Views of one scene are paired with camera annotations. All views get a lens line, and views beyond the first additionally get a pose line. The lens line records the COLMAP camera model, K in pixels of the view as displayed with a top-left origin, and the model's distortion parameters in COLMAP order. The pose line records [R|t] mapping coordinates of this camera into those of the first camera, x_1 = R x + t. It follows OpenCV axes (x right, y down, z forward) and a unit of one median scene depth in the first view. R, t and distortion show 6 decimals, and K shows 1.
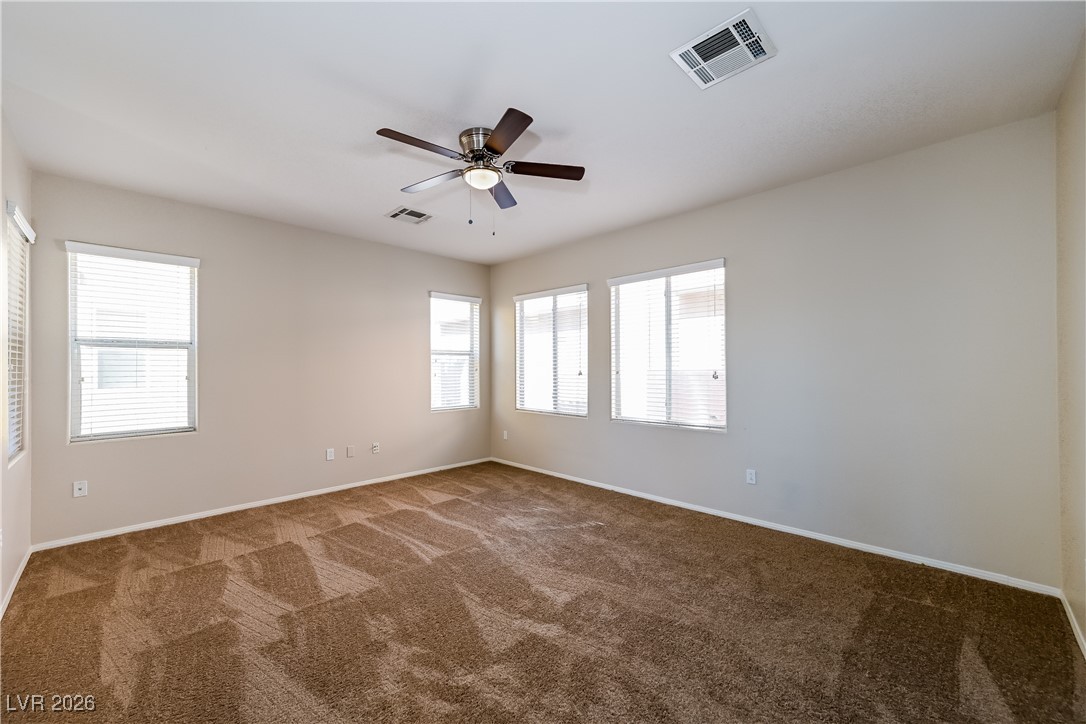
lens RADIAL K [[426.4, 0, 543.7], [0, 426.4, 368.2], [0, 0, 1]] dist [0.001963, 0.000065]
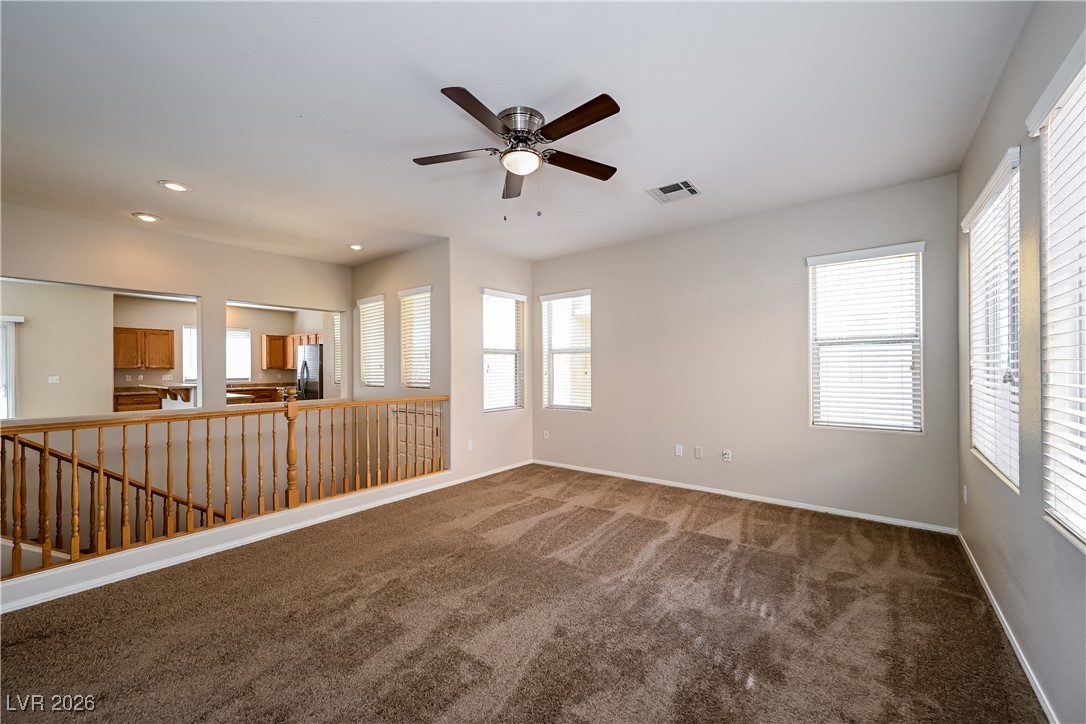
lens RADIAL K [[426.4, 0, 548.1], [0, 426.4, 365.9], [0, 0, 1]] dist [0.001963, 0.000065]
pose [[0.105184, -0.004915, -0.994441, 0.553186], [0.008971, 0.999952, -0.003993, 0.001997], [0.994412, -0.008502, 0.105223, 0.670773]]
